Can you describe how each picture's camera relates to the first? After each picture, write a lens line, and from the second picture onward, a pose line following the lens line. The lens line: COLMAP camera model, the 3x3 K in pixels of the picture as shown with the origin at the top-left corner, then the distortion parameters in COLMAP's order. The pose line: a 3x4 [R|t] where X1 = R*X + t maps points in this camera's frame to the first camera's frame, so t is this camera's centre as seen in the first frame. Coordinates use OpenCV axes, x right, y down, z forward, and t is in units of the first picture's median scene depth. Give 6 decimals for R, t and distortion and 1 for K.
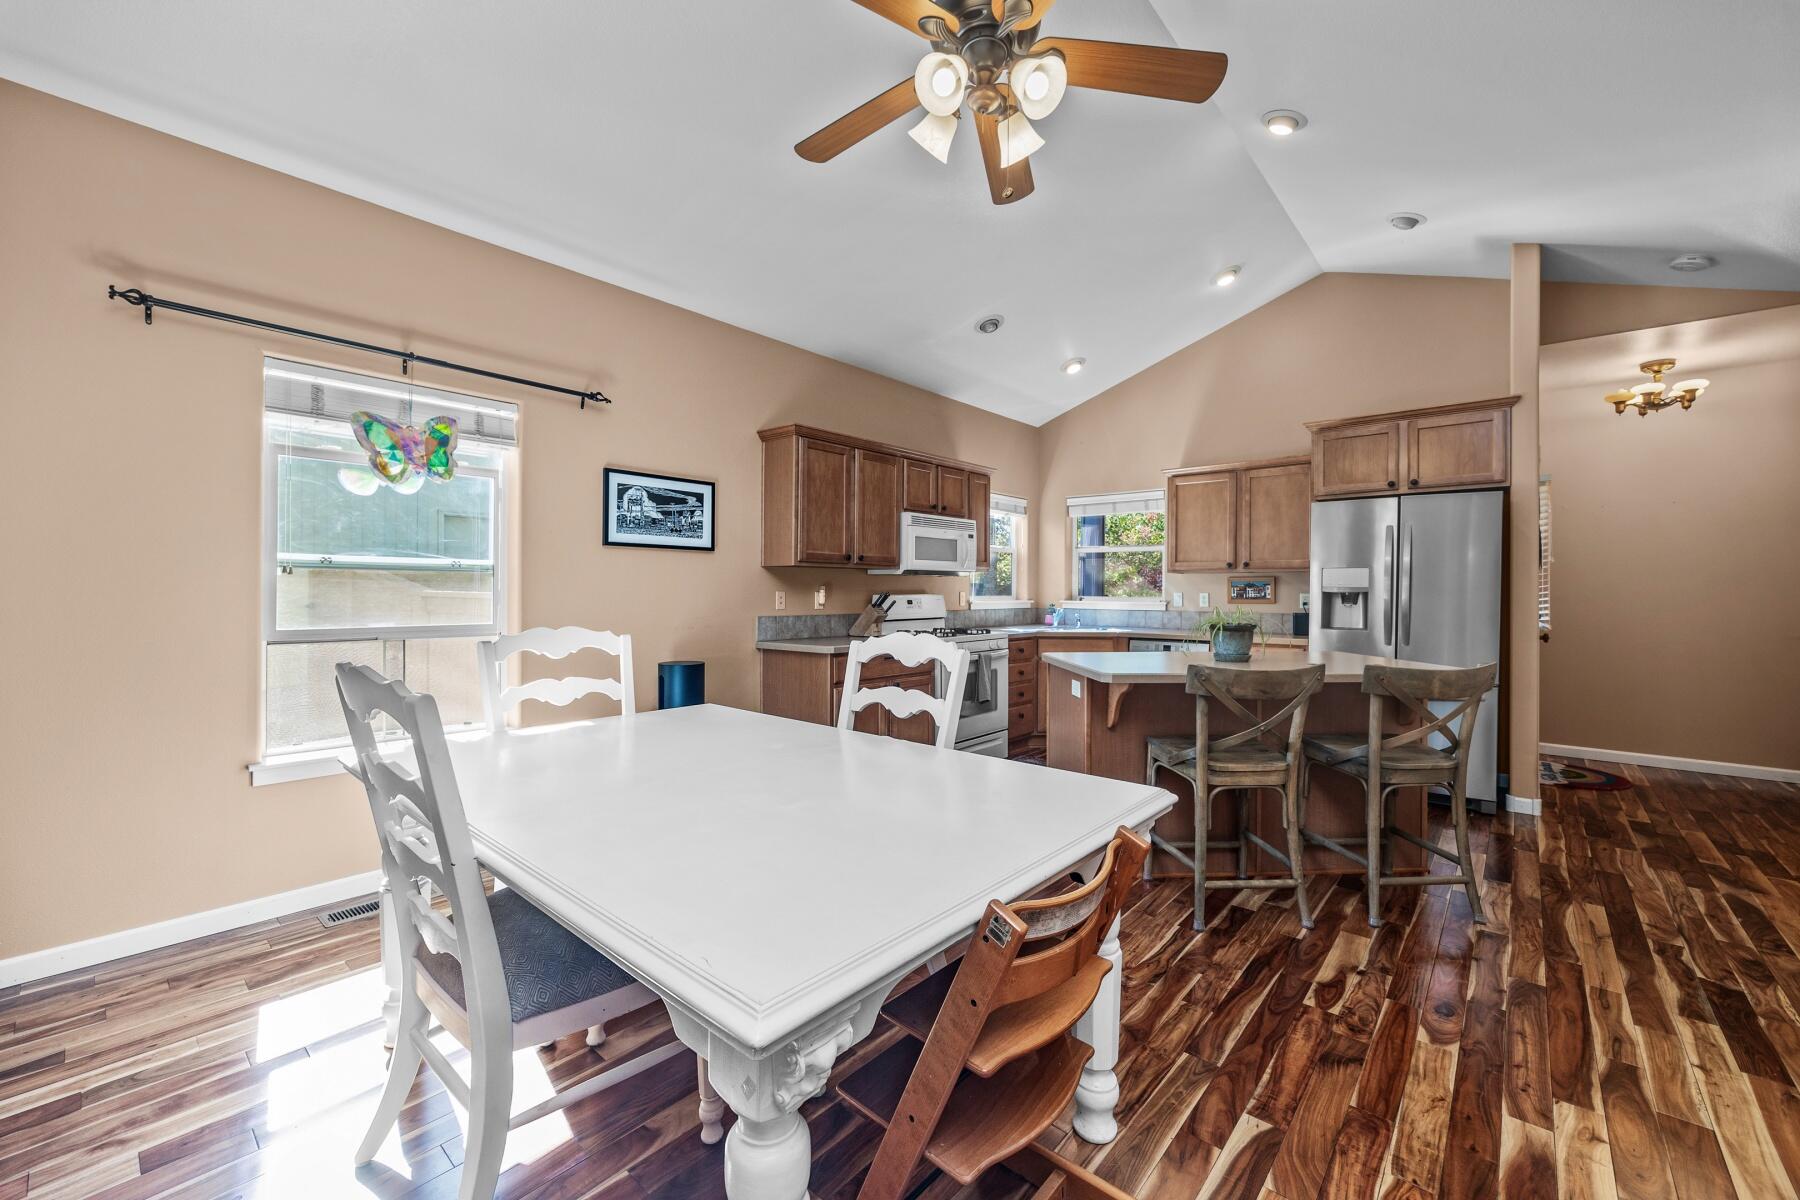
lens RADIAL K [[719.2, 0, 899.5], [0, 719.2, 587.3], [0, 0, 1]] dist [-0.001910, 0.000008]
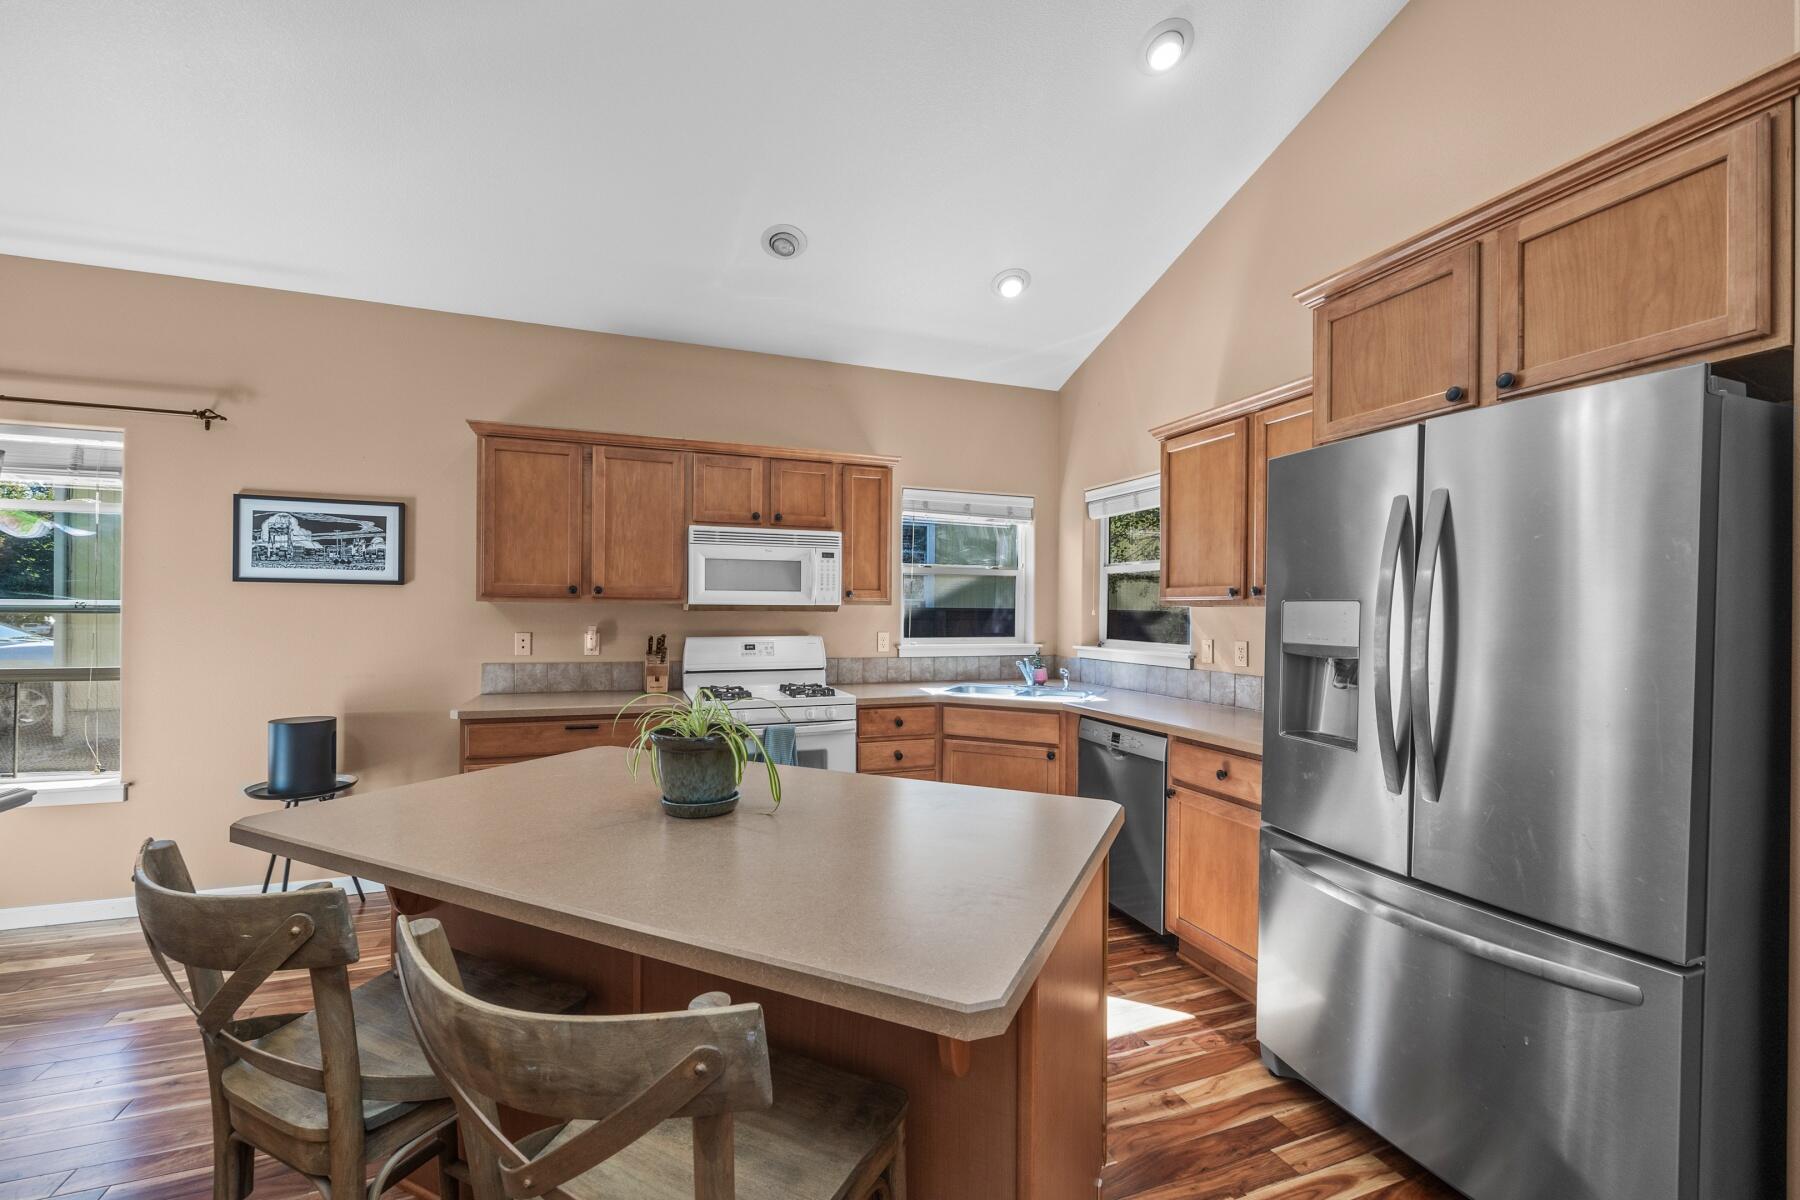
lens RADIAL K [[737.3, 0, 905.4], [0, 737.3, 609.4], [0, 0, 1]] dist [-0.001534, -0.000268]
pose [[0.878531, 0.001936, -0.477681, 0.669902], [-0.003160, 0.999993, -0.001759, -0.022224], [0.477675, 0.003055, 0.878532, 0.531934]]
